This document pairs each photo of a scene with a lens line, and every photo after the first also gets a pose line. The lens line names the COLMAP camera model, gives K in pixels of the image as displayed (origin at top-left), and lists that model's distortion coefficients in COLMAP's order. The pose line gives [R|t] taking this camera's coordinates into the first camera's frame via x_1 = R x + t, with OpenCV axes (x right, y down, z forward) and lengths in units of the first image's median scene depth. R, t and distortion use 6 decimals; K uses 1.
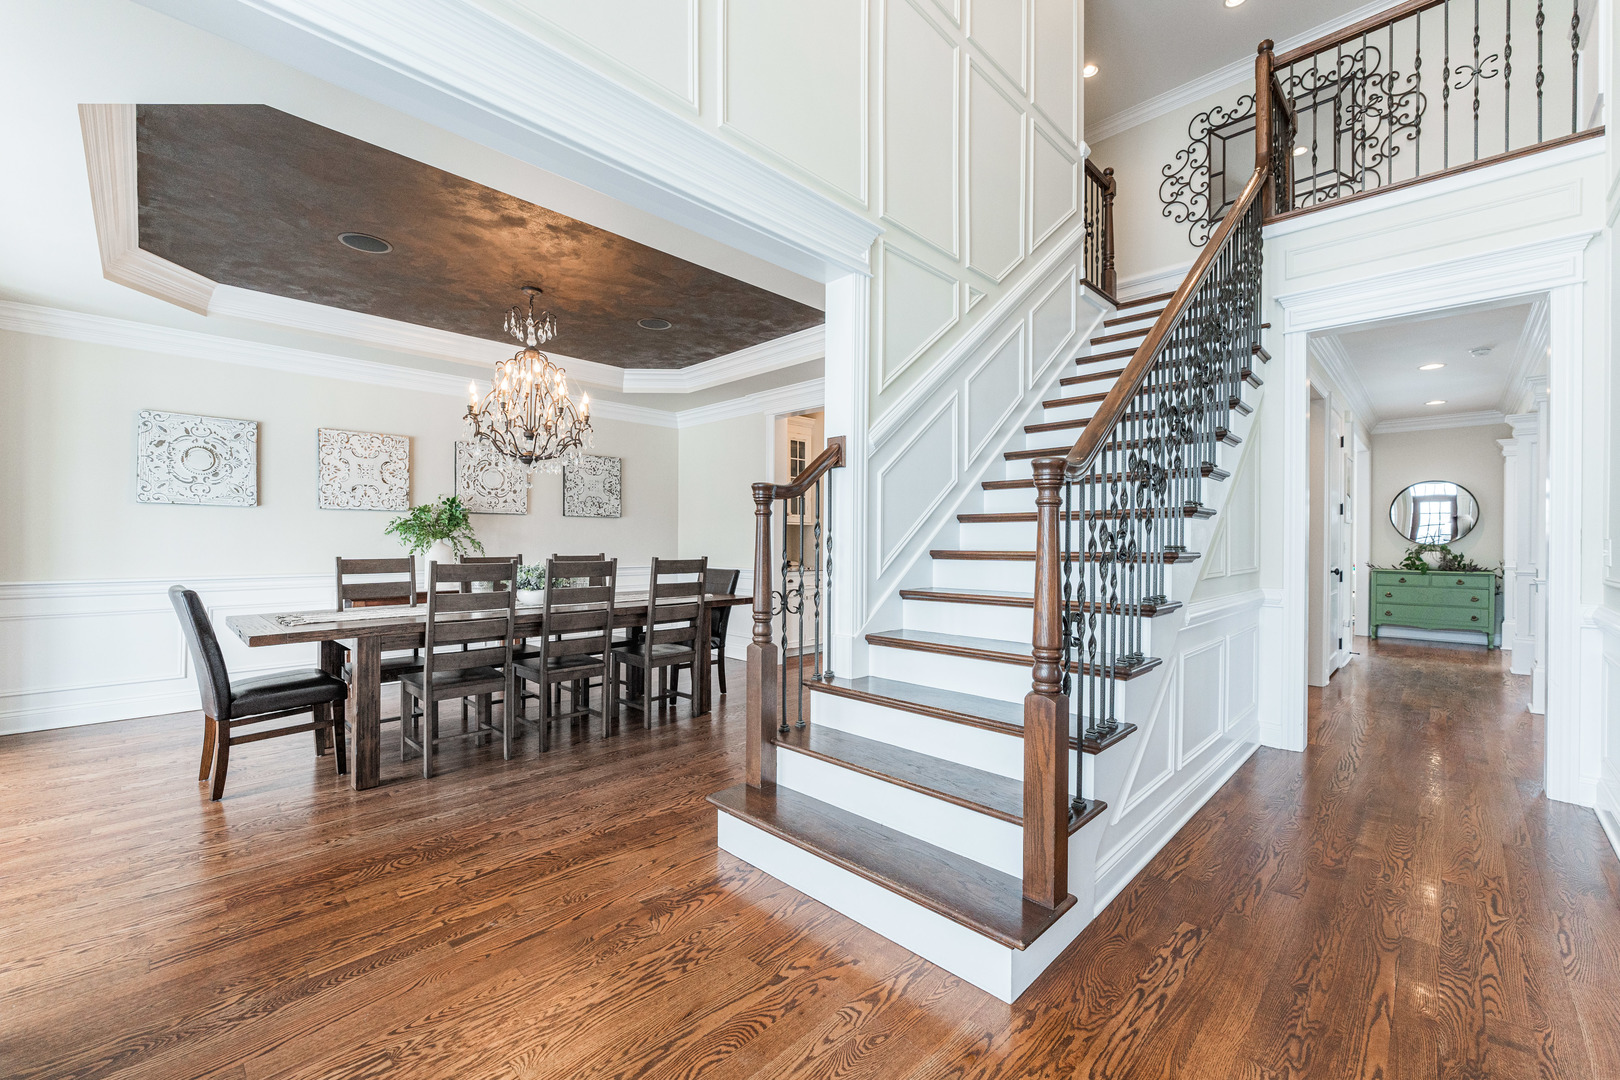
lens RADIAL K [[654.8, 0, 810.0], [0, 654.8, 540.0], [0, 0, 1]] dist [-0.000769, -0.000404]
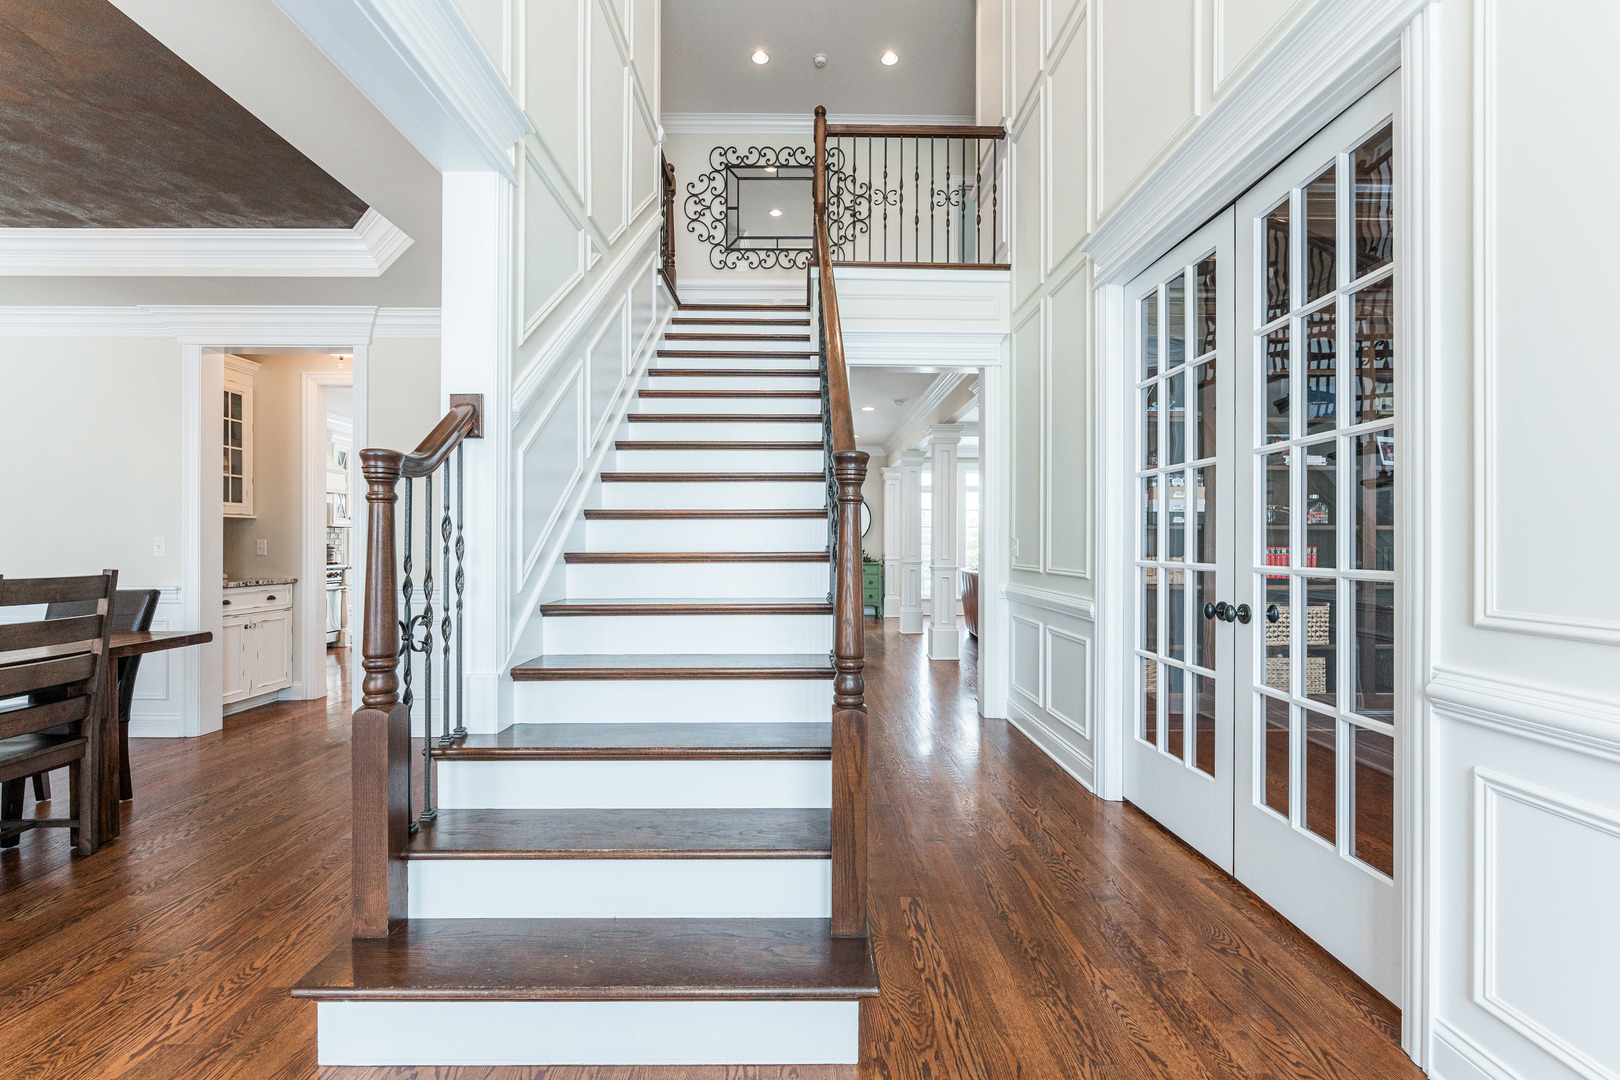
lens RADIAL K [[679.7, 0, 810.0], [0, 679.7, 540.0], [0, 0, 1]] dist [-0.002133, -0.000826]
pose [[0.704925, -0.001418, 0.709281, -0.217210], [0.001170, 0.999999, 0.000837, -0.000538], [-0.709281, 0.000240, 0.704926, 0.220916]]
